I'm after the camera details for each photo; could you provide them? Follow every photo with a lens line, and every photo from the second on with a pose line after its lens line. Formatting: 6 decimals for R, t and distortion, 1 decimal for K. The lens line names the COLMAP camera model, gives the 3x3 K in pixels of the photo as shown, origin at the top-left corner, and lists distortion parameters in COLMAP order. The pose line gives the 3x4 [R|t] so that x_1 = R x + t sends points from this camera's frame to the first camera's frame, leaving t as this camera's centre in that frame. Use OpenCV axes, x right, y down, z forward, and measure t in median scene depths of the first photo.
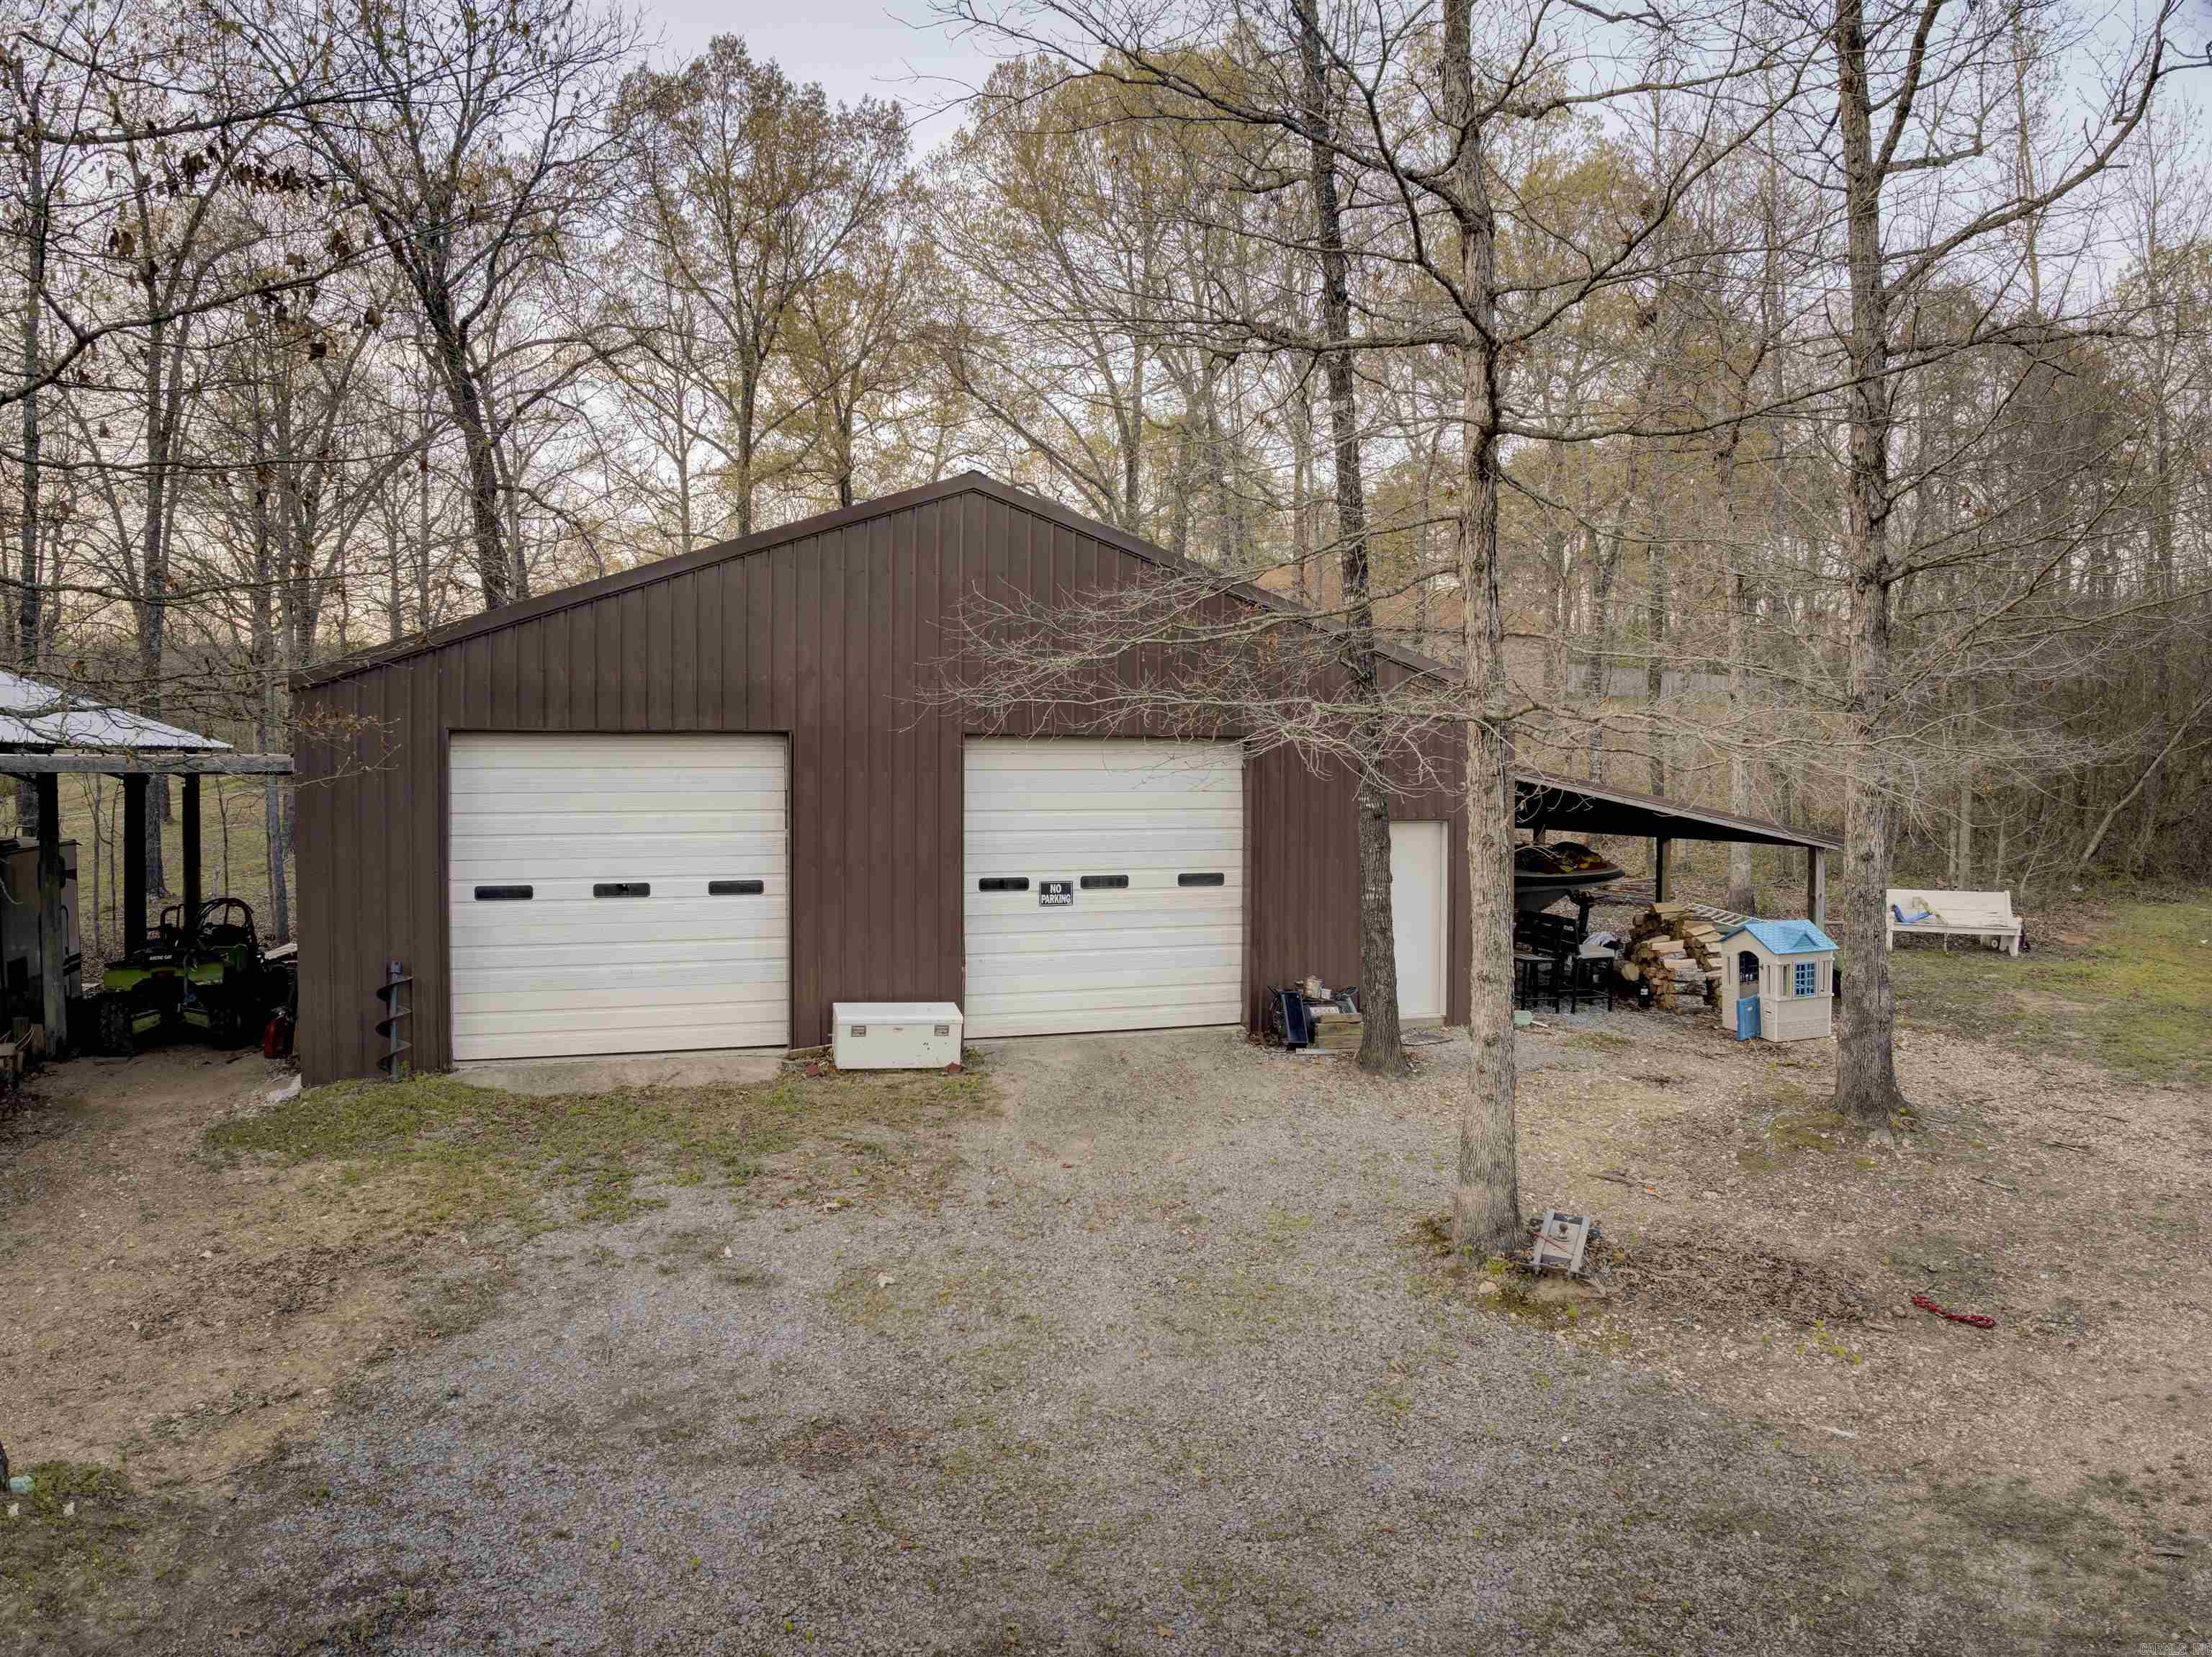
lens RADIAL K [[1555.3, 0, 1106.0], [0, 1555.3, 828.5], [0, 0, 1]] dist [-0.106878, -0.006748]
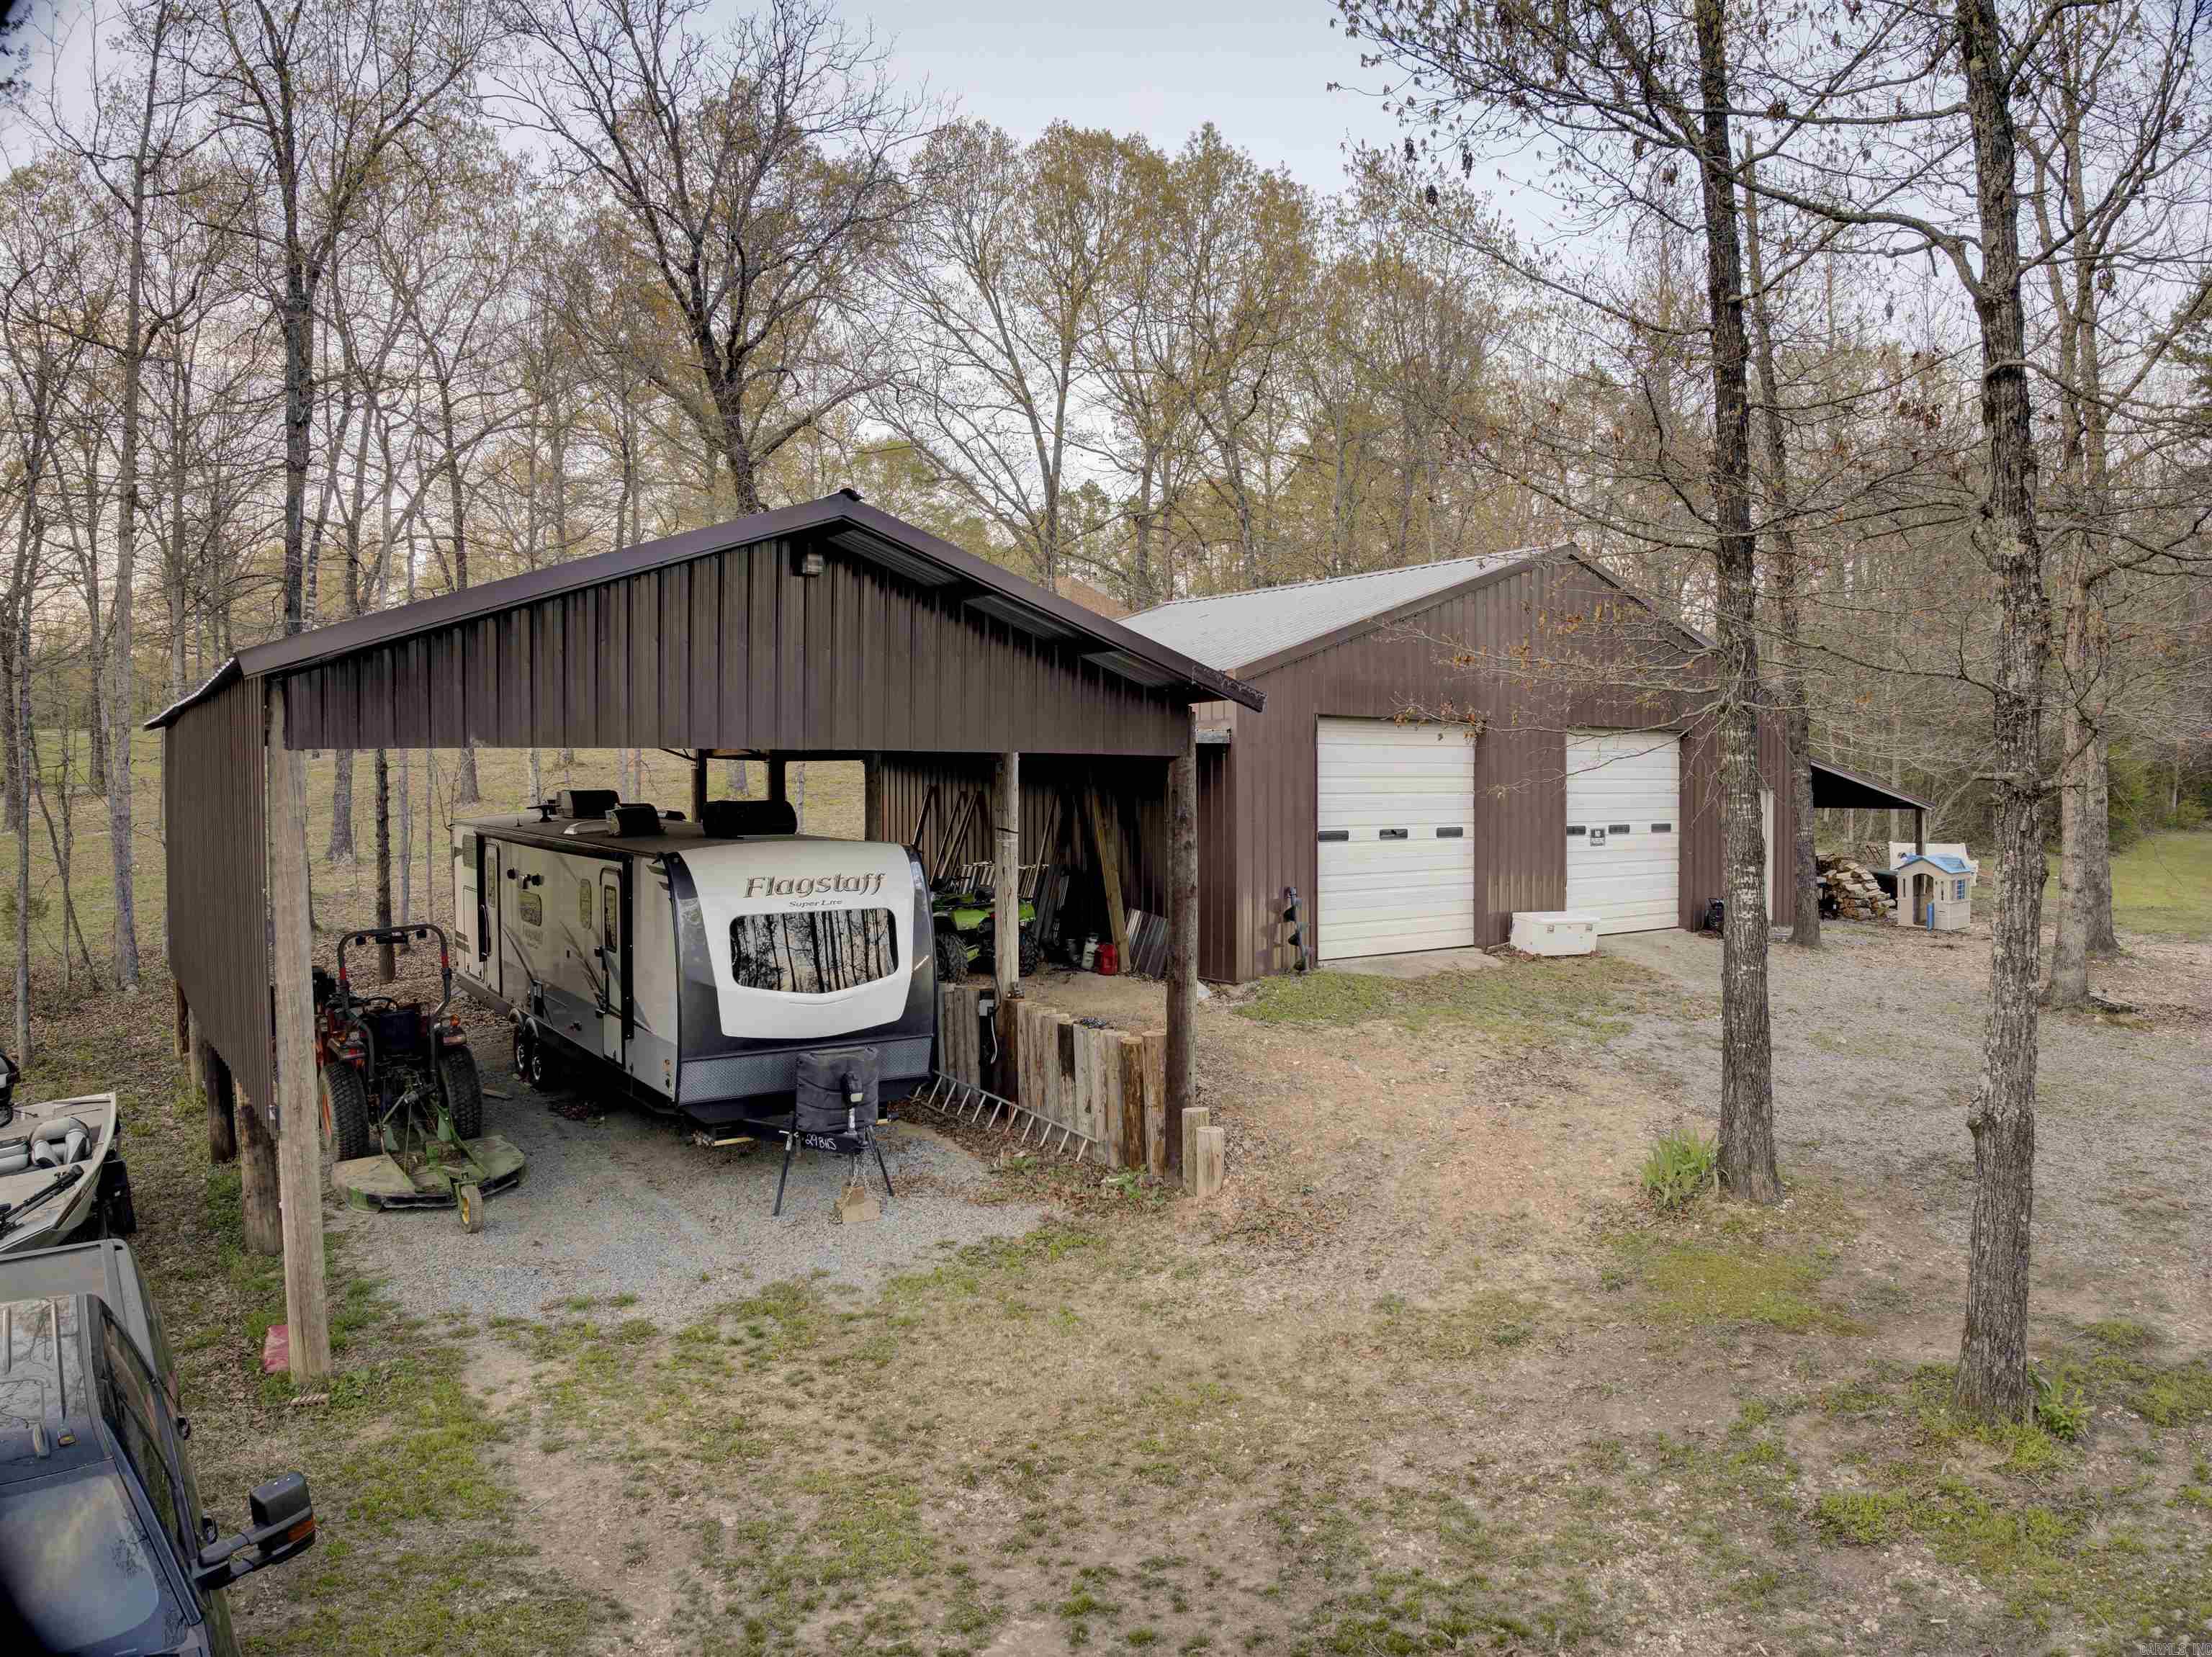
lens RADIAL K [[1555.3, 0, 1106.0], [0, 1555.3, 828.5], [0, 0, 1]] dist [-0.106878, -0.006748]
pose [[0.934913, 0.003364, 0.354862, -1.021522], [-0.013205, 0.999592, 0.025313, 0.003228], [-0.354632, -0.028351, 0.934576, -0.201417]]
